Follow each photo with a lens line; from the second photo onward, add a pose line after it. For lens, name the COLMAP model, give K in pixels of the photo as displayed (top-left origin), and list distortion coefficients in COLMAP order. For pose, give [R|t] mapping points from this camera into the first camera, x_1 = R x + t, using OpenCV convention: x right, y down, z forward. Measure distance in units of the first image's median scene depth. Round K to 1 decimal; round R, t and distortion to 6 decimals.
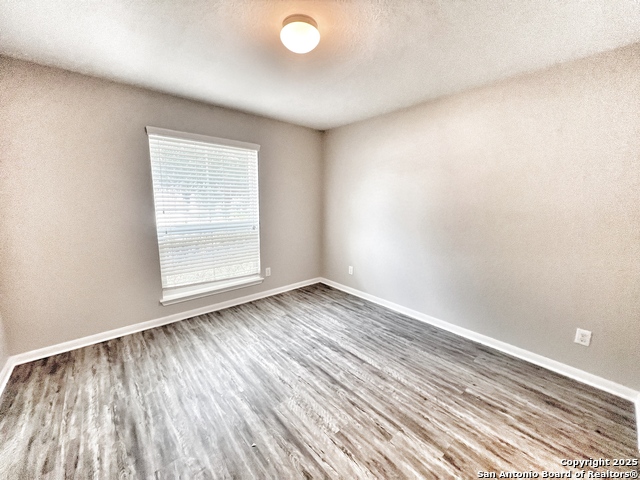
lens RADIAL K [[256.8, 0, 319.8], [0, 256.8, 239.5], [0, 0, 1]] dist [-0.002638, -0.000131]
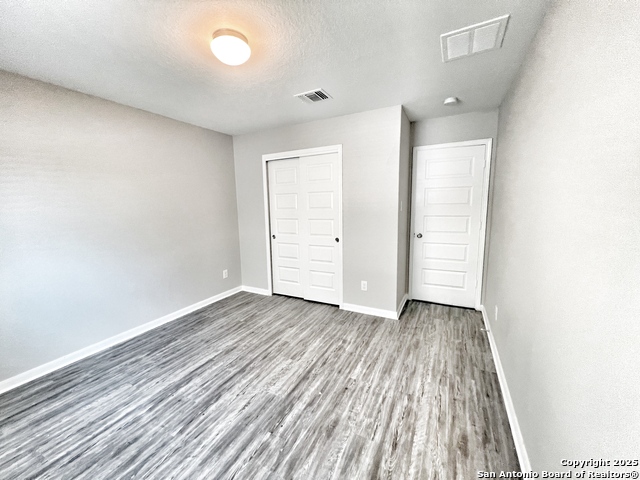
lens RADIAL K [[256.8, 0, 319.7], [0, 256.8, 240.7], [0, 0, 1]] dist [-0.002638, -0.000131]
pose [[-0.369355, -0.139897, 0.918698, -0.895740], [0.163439, 0.963414, 0.212416, -0.144091], [-0.914803, 0.228608, -0.332977, 0.841896]]
